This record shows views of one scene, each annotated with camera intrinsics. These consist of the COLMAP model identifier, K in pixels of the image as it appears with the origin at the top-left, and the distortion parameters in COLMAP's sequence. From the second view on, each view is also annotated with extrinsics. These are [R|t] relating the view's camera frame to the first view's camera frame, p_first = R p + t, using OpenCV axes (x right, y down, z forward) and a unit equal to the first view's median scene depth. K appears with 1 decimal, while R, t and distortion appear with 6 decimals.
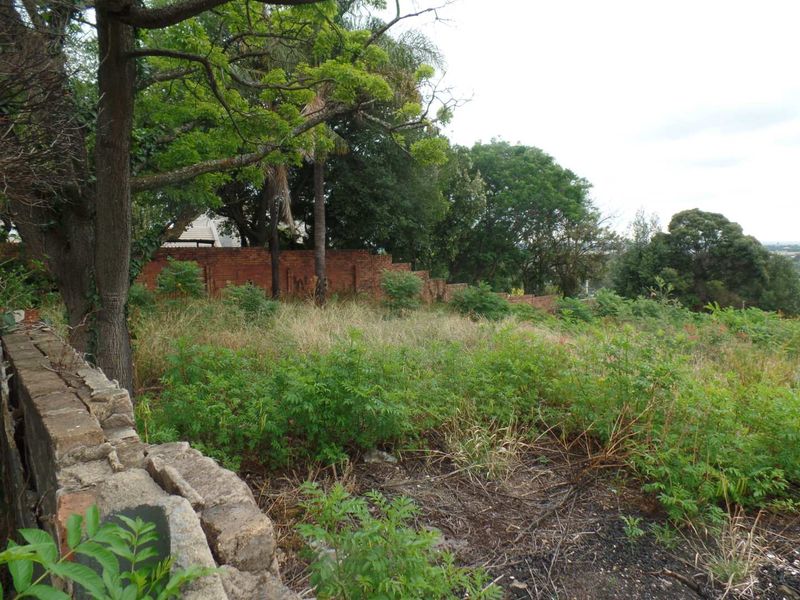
lens RADIAL K [[537.0, 0, 403.0], [0, 537.0, 300.4], [0, 0, 1]] dist [0.012176, -0.003033]
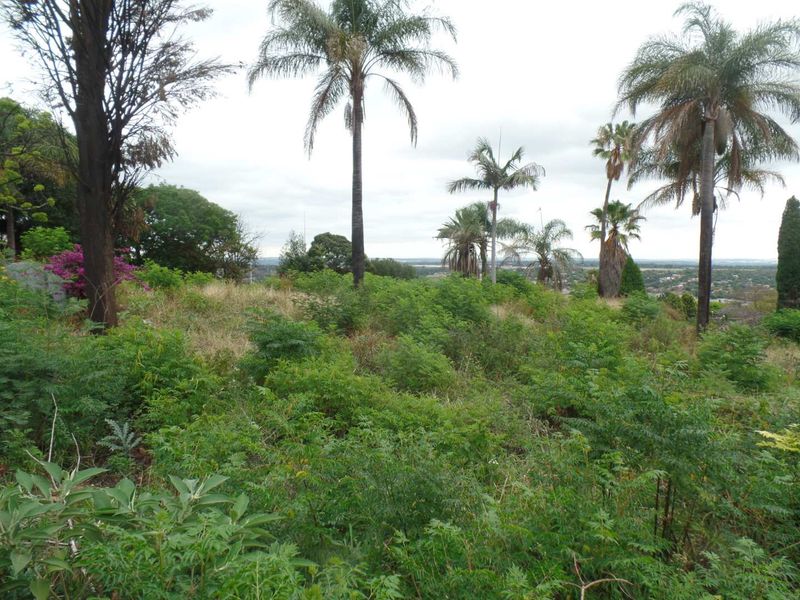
lens RADIAL K [[552.6, 0, 403.9], [0, 552.6, 299.6], [0, 0, 1]] dist [0.001990, -0.001181]
pose [[0.918090, -0.022928, 0.395708, 0.125643], [0.034571, 0.999153, -0.022317, 0.056573], [-0.394861, 0.034169, 0.918105, -0.475863]]
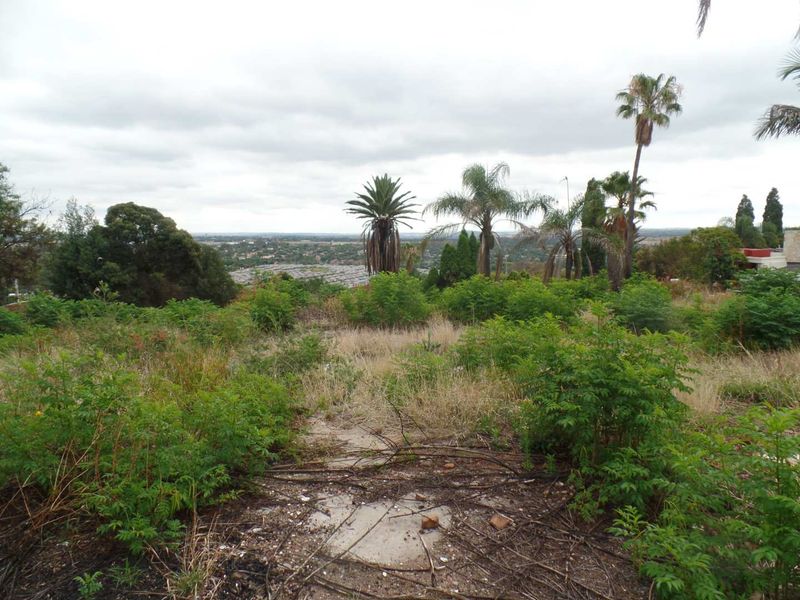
lens RADIAL K [[552.6, 0, 398.5], [0, 552.6, 295.1], [0, 0, 1]] dist [0.001990, -0.001181]
pose [[0.592140, -0.088657, 0.800943, 0.003732], [0.085532, 0.995230, 0.046929, -0.005438], [-0.801283, 0.040718, 0.596898, 0.002255]]
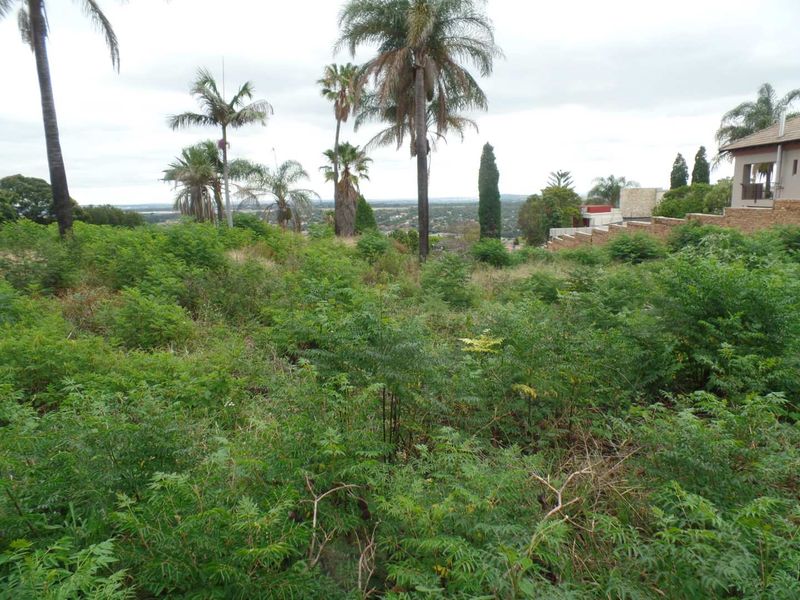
lens RADIAL K [[552.6, 0, 402.5], [0, 552.6, 299.4], [0, 0, 1]] dist [0.001990, -0.001181]
pose [[0.649322, -0.145166, 0.746530, 0.129243], [0.096502, 0.989406, 0.108457, 0.058331], [-0.754366, 0.001618, 0.656452, -0.477165]]
